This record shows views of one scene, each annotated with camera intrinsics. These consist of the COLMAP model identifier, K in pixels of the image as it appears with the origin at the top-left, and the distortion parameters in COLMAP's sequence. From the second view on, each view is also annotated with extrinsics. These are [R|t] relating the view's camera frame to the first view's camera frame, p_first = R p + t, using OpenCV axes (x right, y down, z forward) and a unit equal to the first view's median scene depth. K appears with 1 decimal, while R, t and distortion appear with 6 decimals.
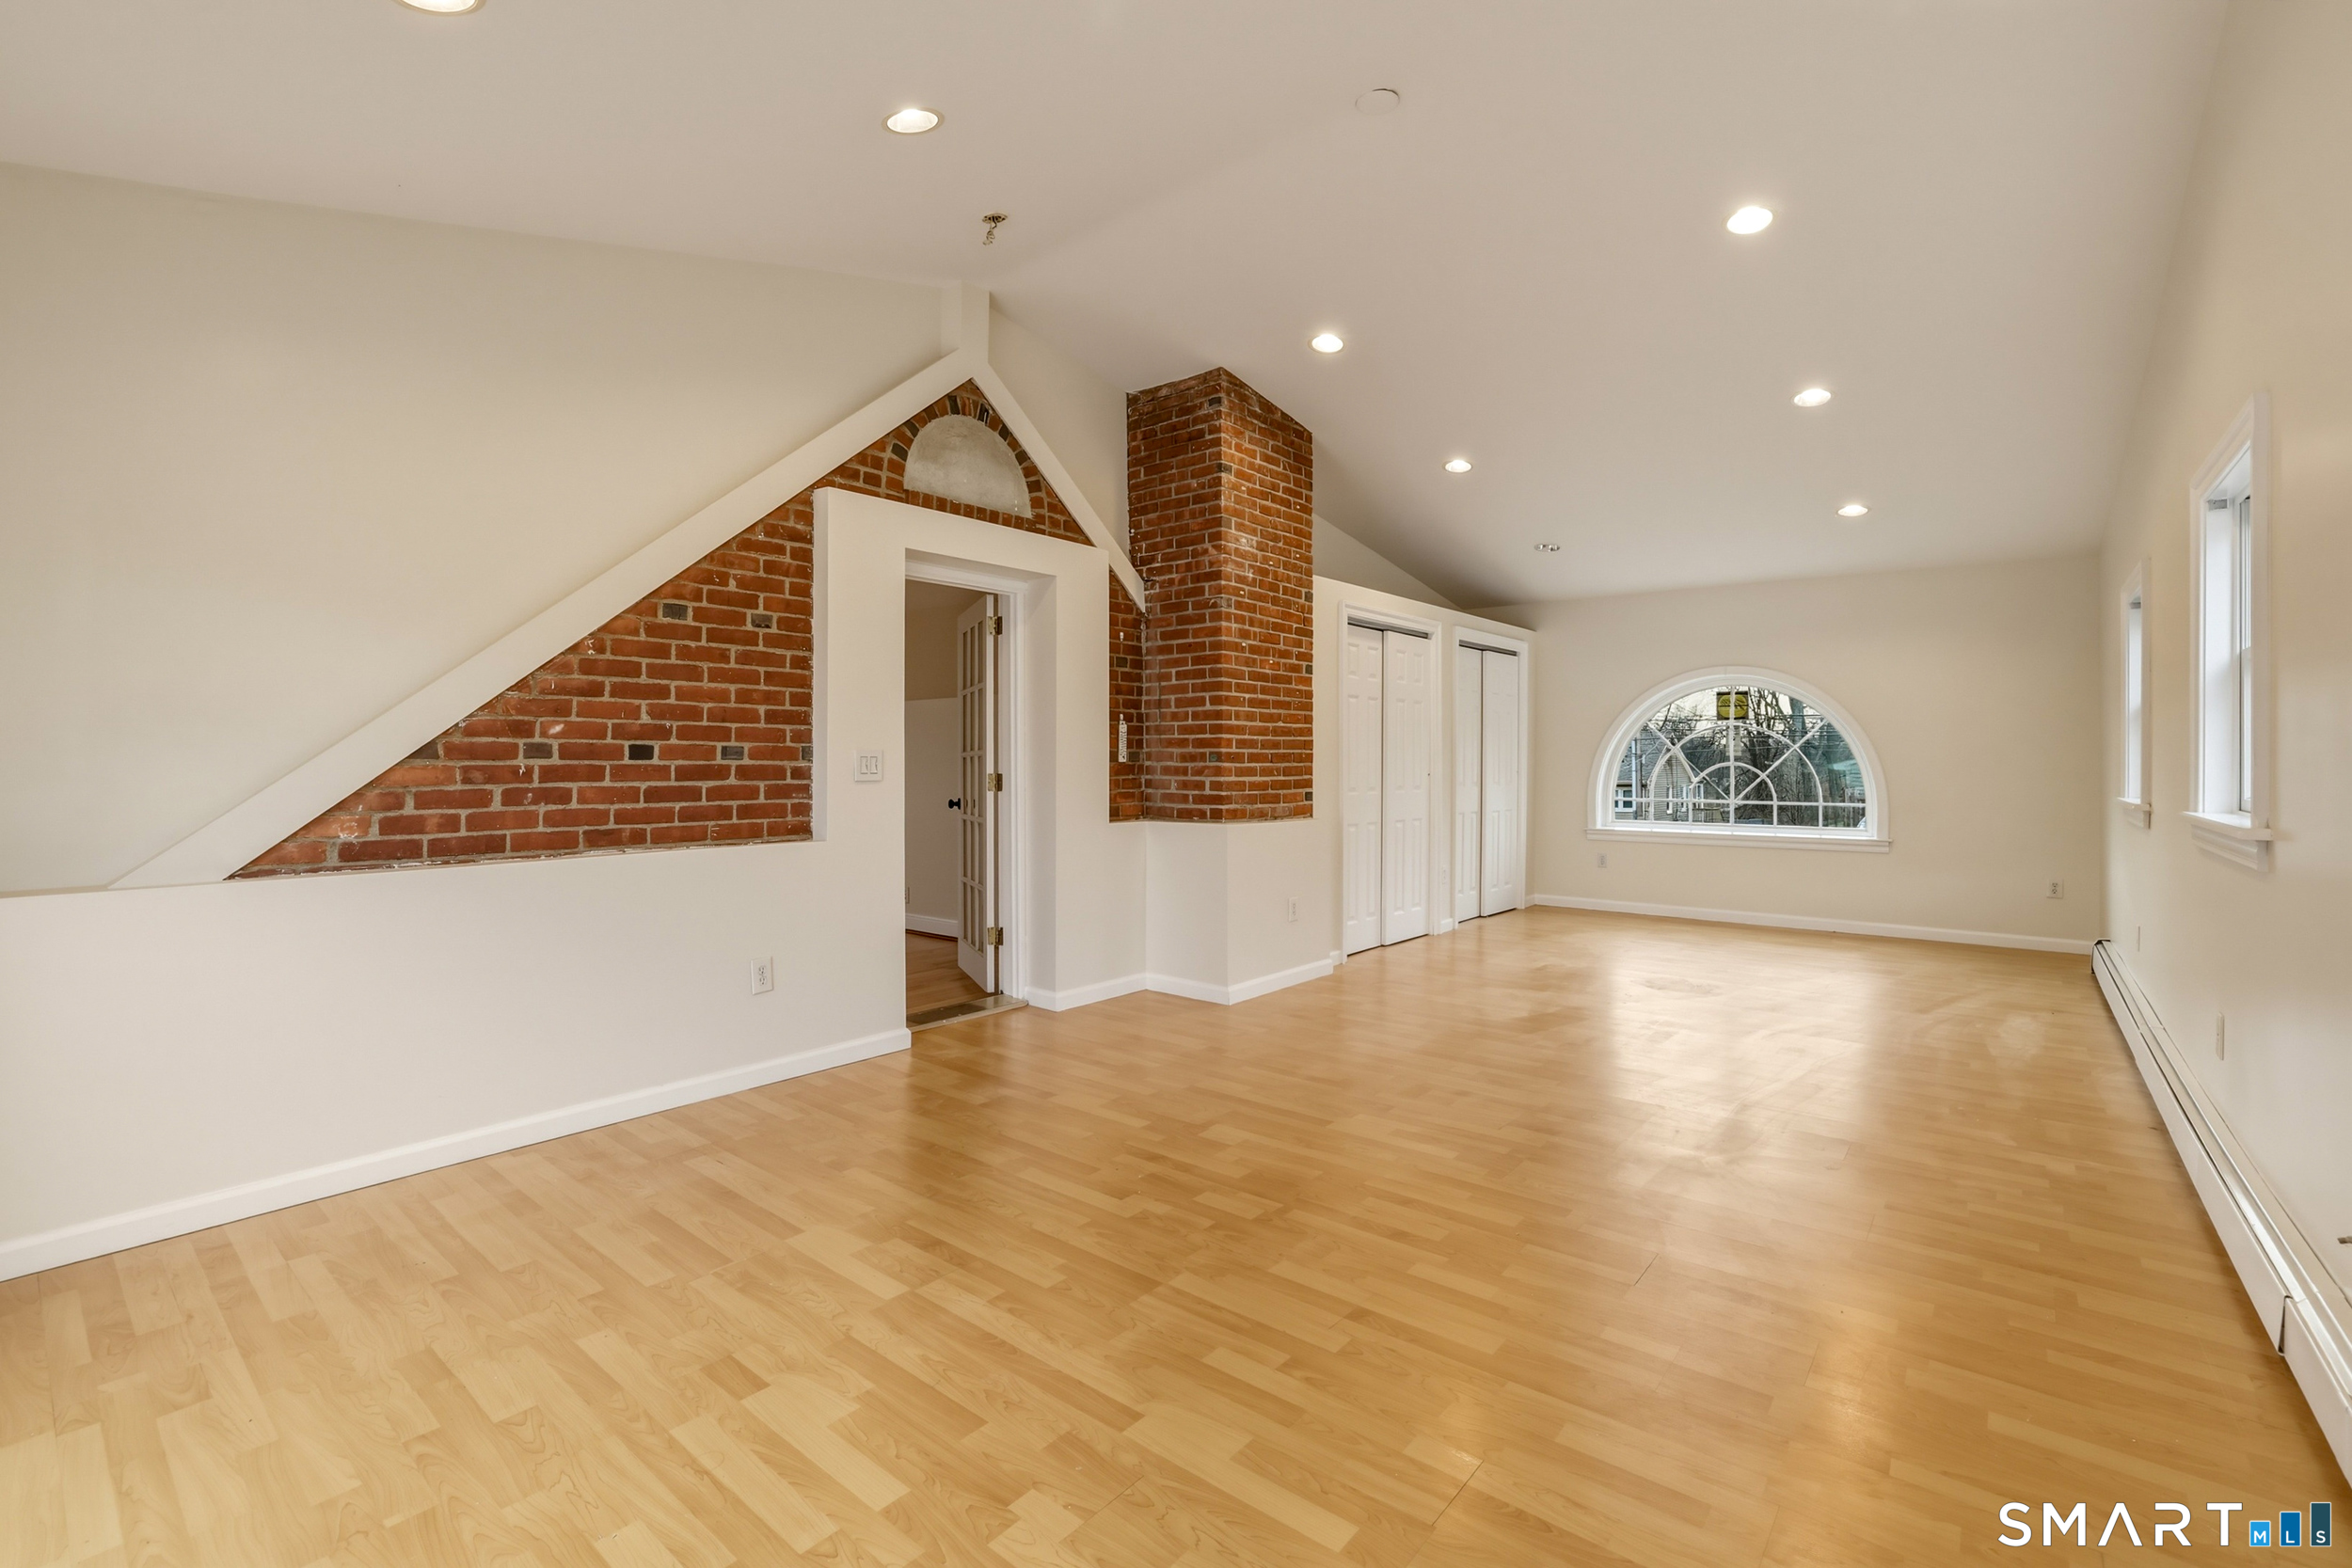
lens RADIAL K [[1019.5, 0, 1158.0], [0, 1019.5, 764.3], [0, 0, 1]] dist [-0.026280, 0.002412]
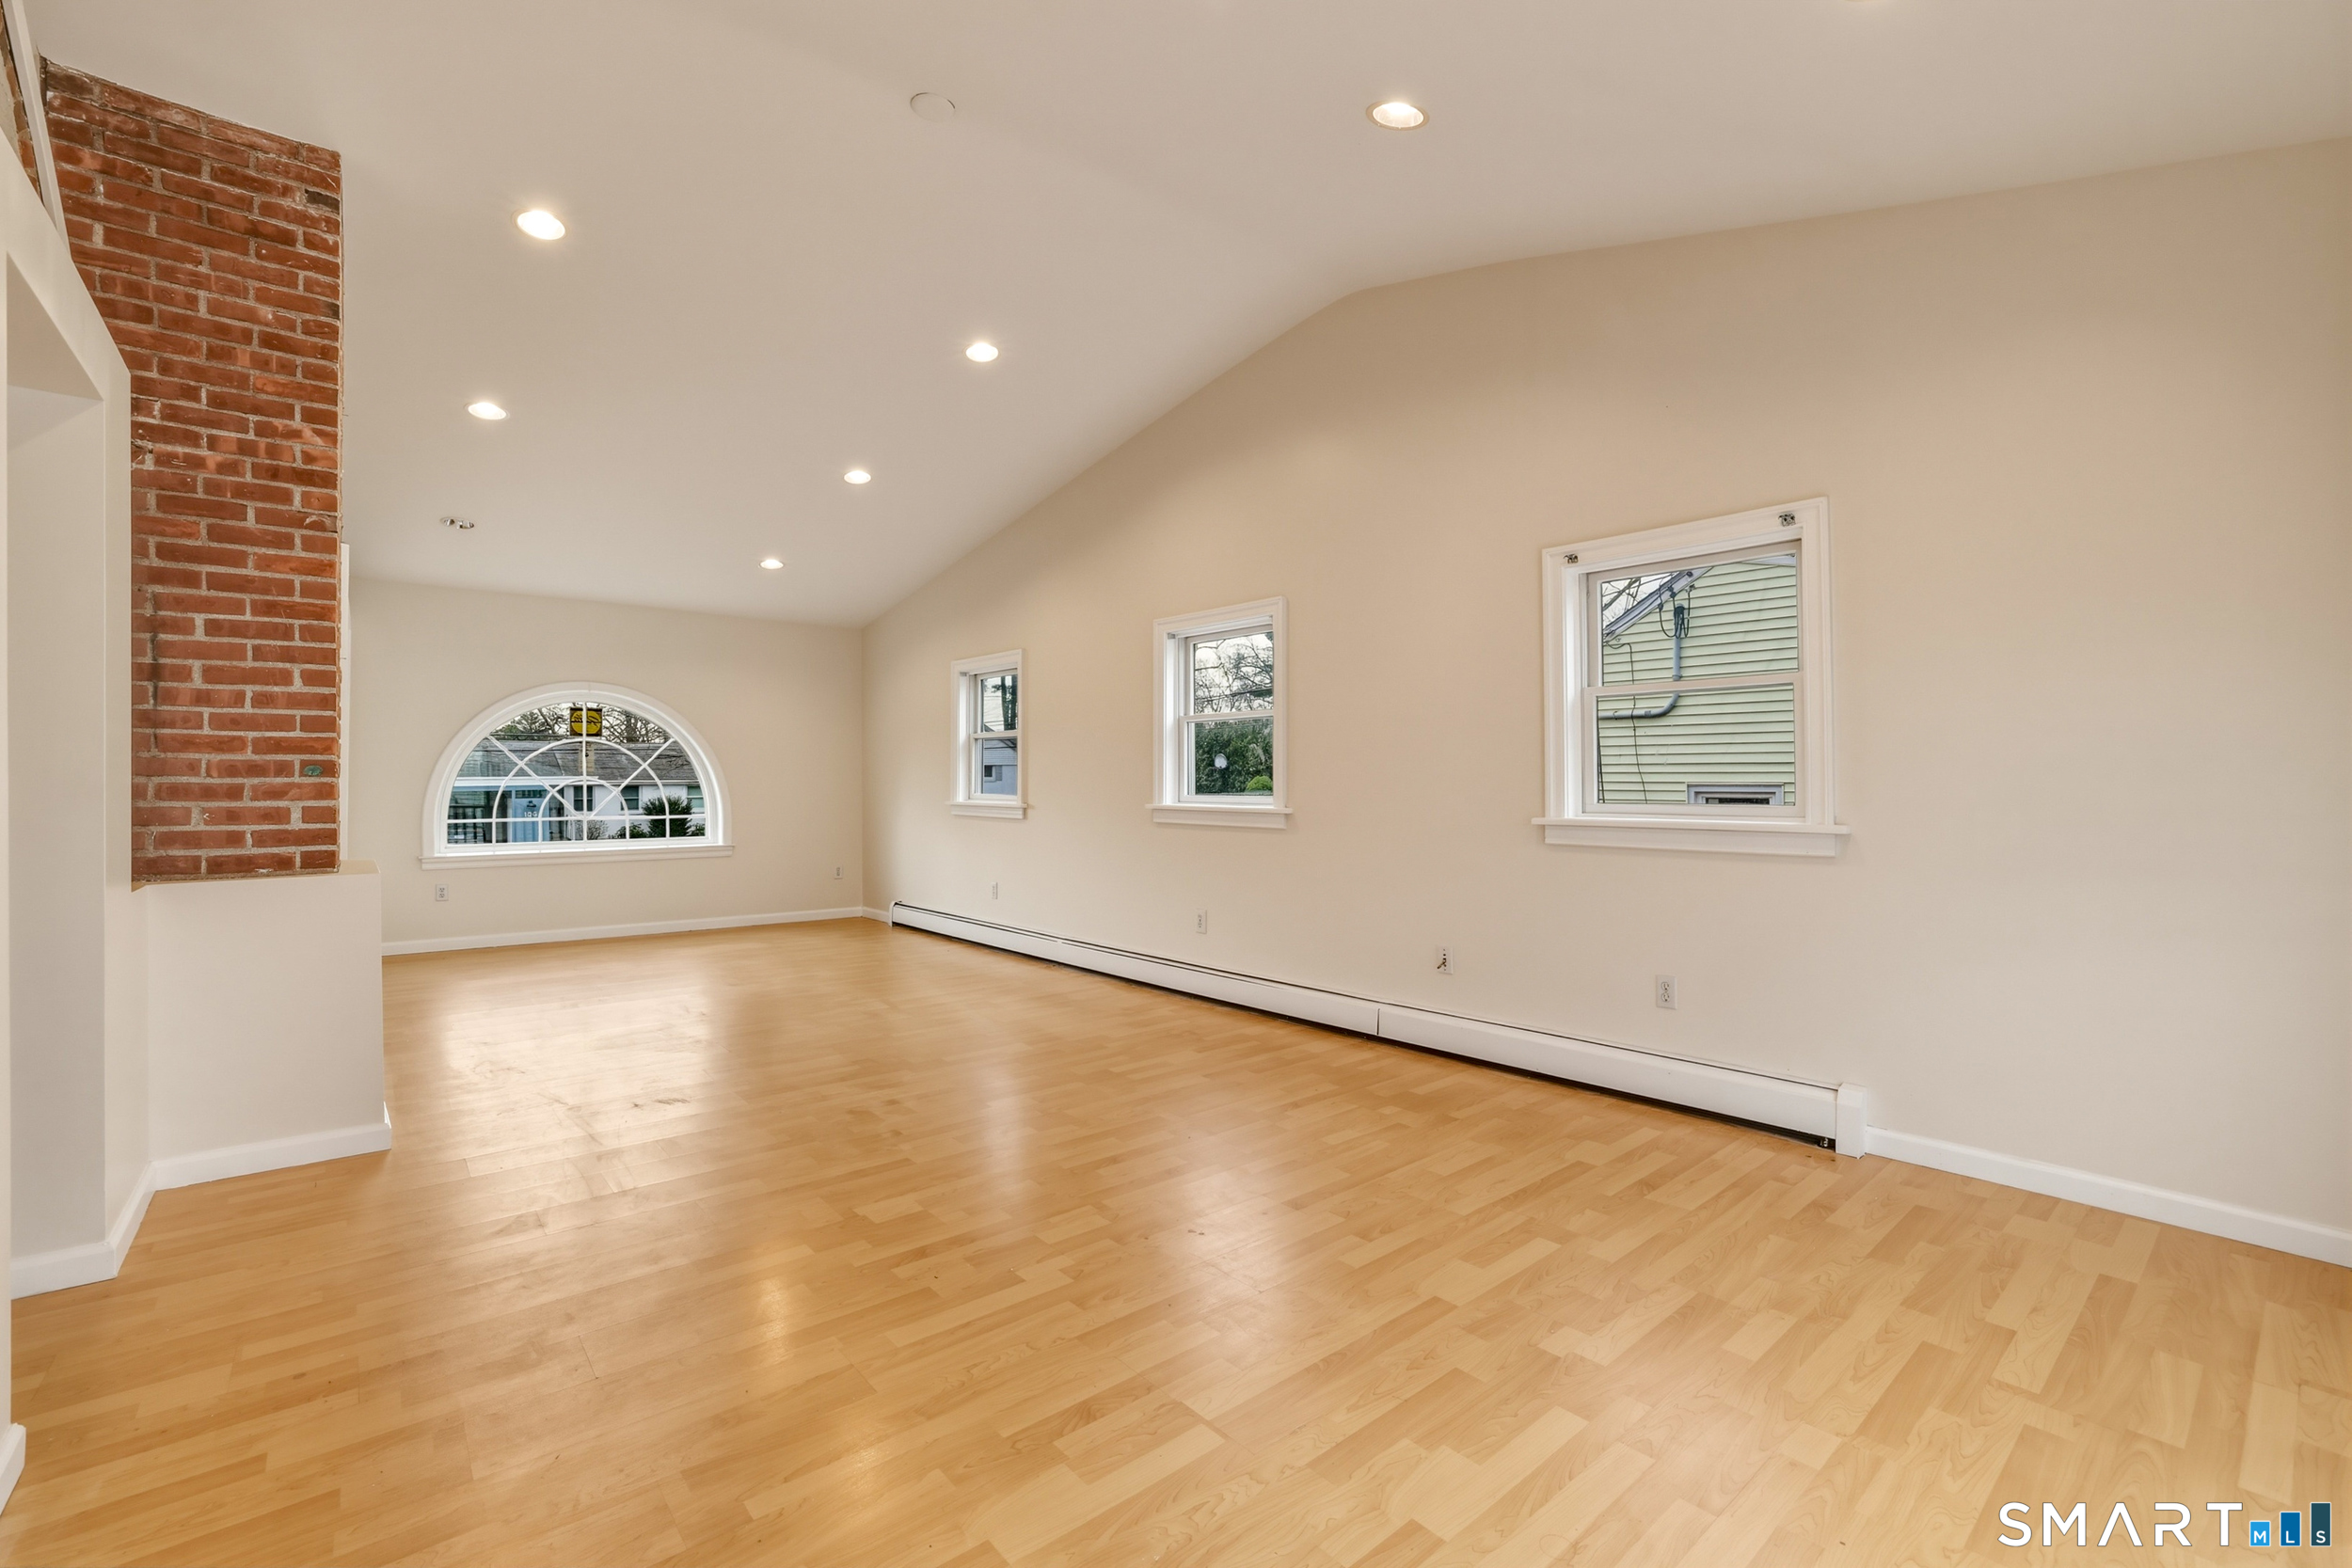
lens RADIAL K [[1019.5, 0, 1153.5], [0, 1019.5, 779.8], [0, 0, 1]] dist [-0.026280, 0.002412]
pose [[0.183820, -0.002354, 0.982957, -0.445644], [0.005598, 0.999983, 0.001348, 0.001513], [-0.982944, 0.005254, 0.183830, 0.379402]]
